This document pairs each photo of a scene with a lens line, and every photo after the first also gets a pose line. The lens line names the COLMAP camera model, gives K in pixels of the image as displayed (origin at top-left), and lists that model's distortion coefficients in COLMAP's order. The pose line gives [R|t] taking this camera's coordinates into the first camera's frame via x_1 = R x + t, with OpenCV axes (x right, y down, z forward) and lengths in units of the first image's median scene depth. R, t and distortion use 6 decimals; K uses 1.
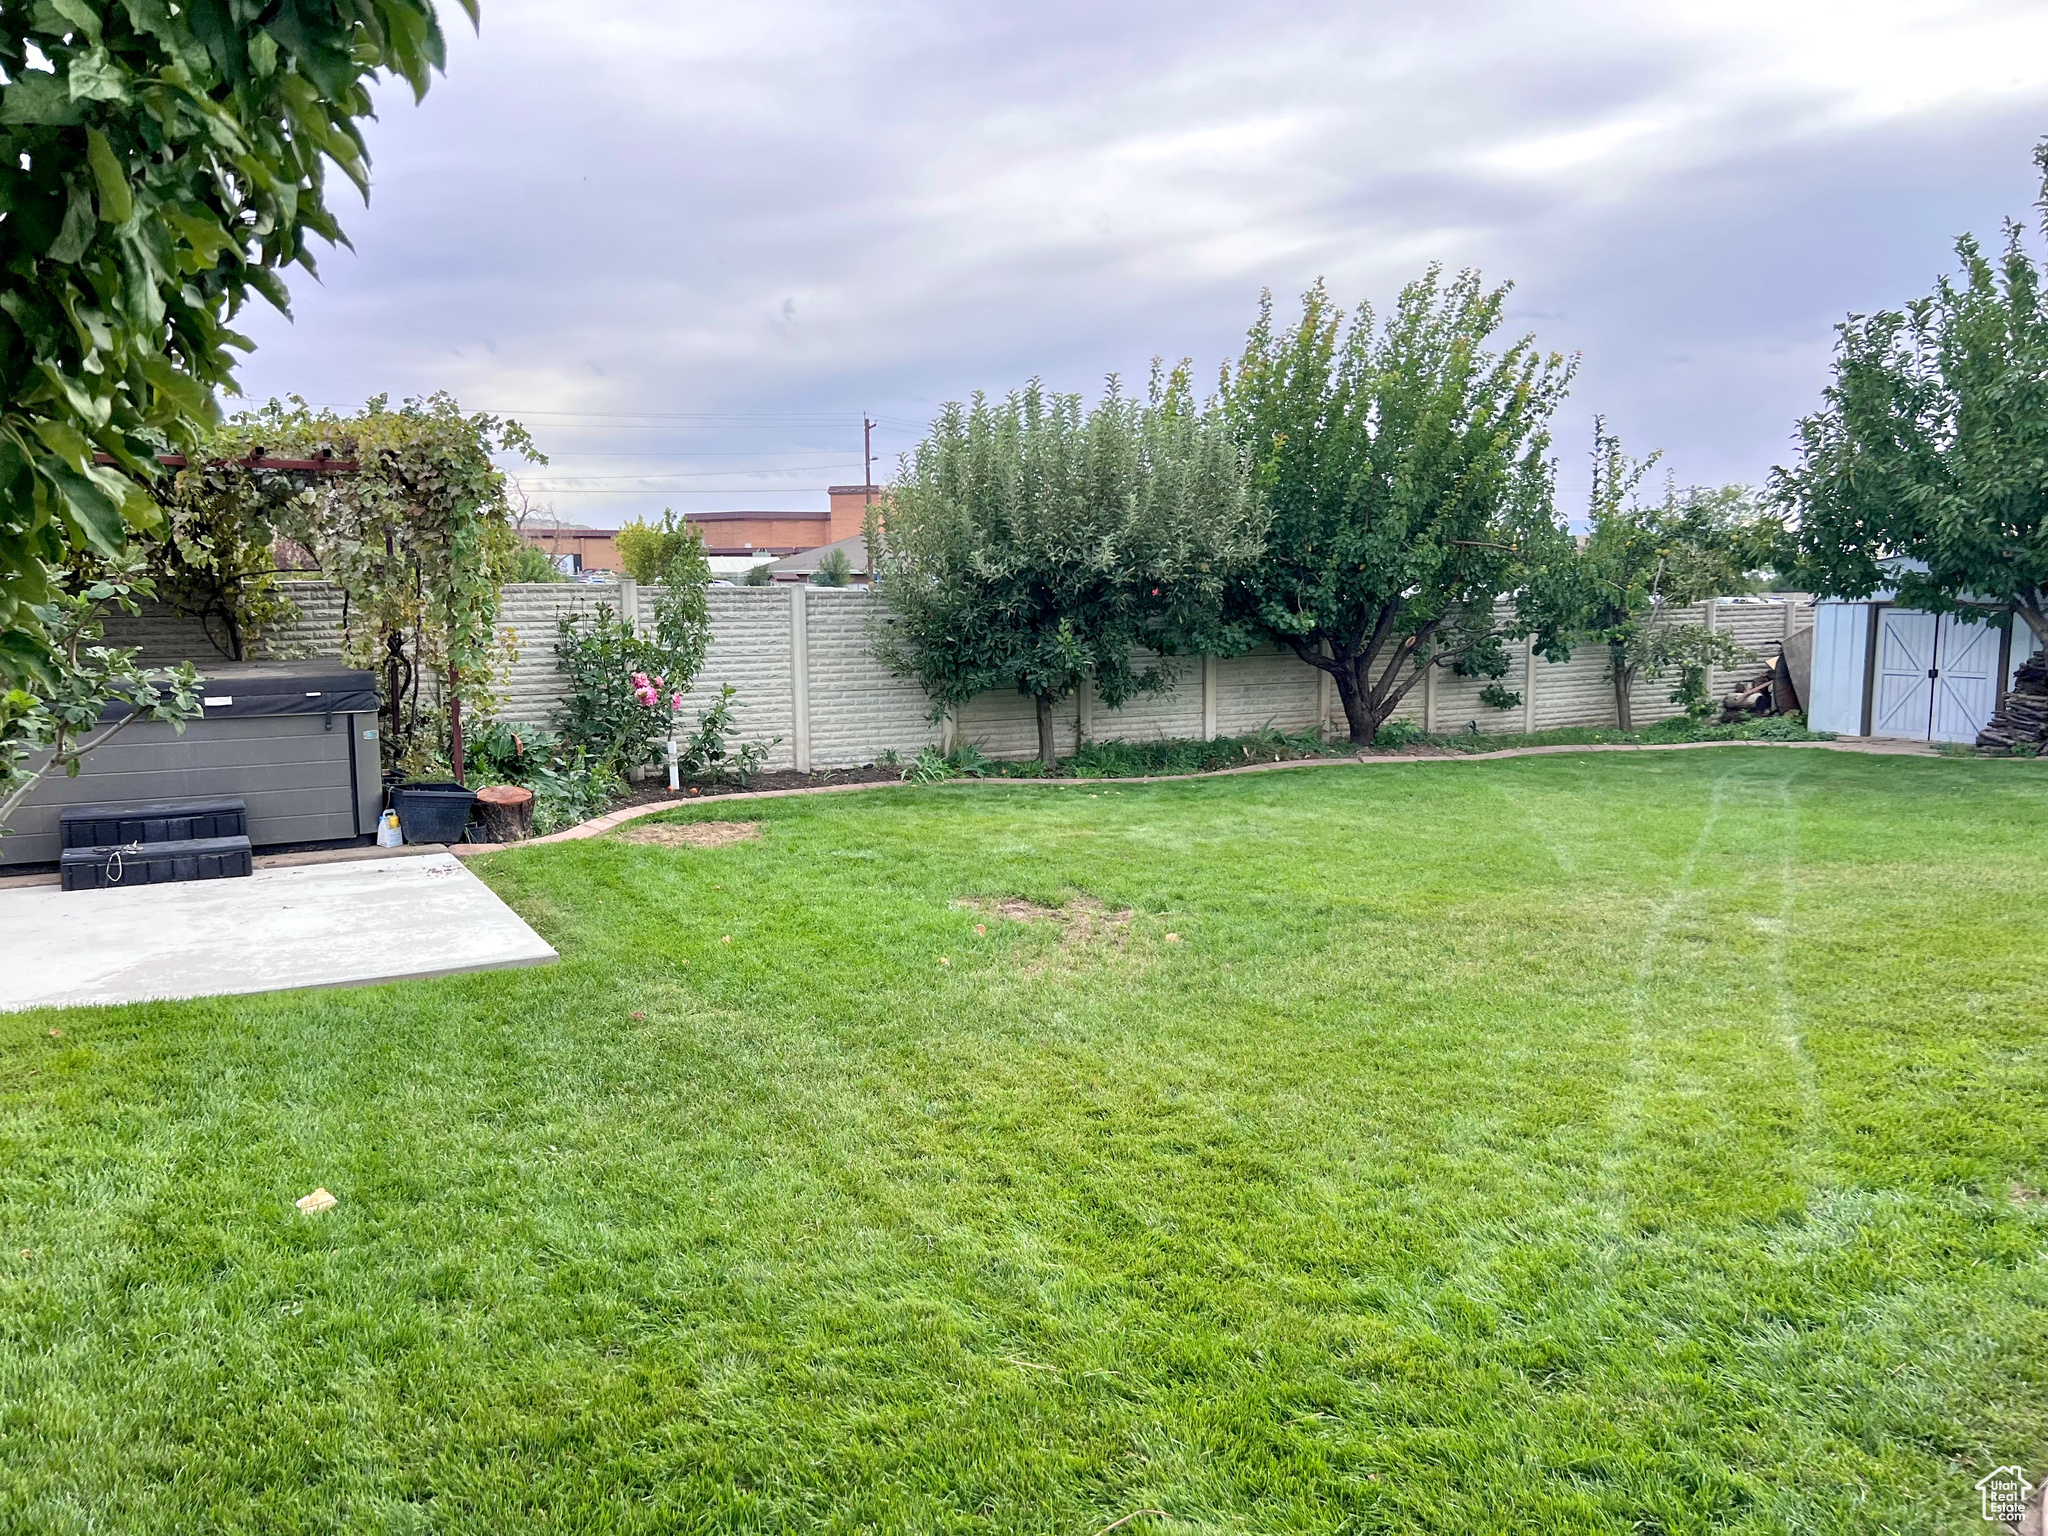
lens RADIAL K [[1553.4, 0, 1033.3], [0, 1553.4, 788.6], [0, 0, 1]] dist [0.071466, -0.091408]
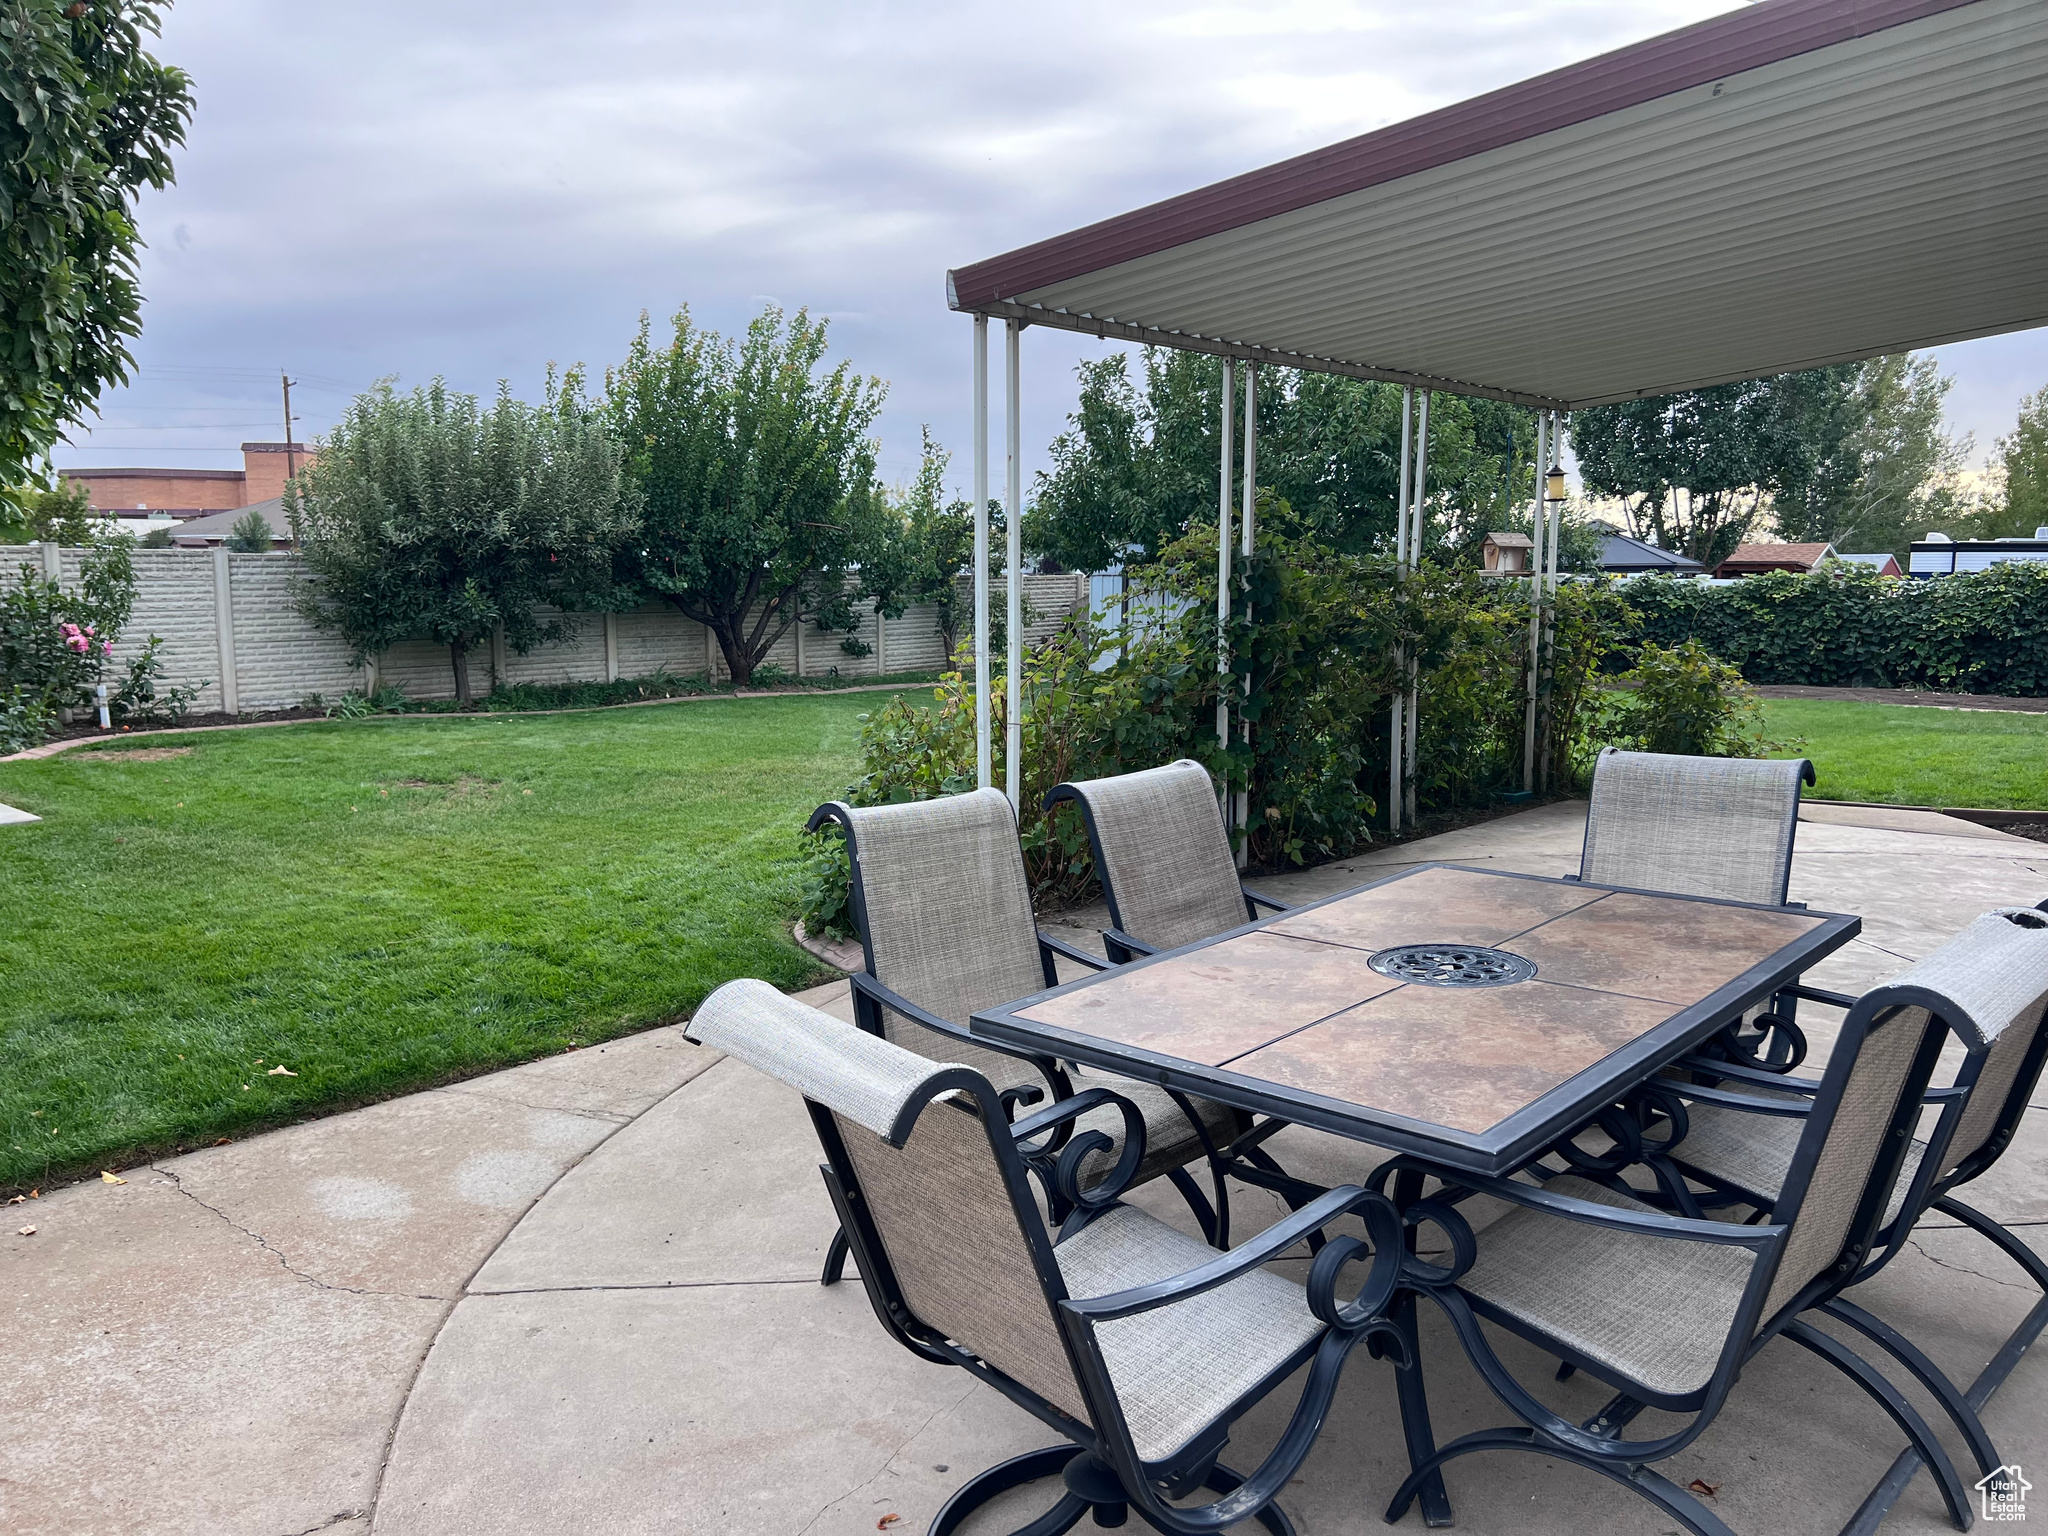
lens RADIAL K [[1553.4, 0, 1022.5], [0, 1553.4, 759.7], [0, 0, 1]] dist [0.071466, -0.091408]
pose [[0.947313, -0.032371, 0.318670, 0.031910], [0.032827, 0.999453, 0.003942, 0.037709], [-0.318623, 0.006727, 0.947858, -0.269834]]
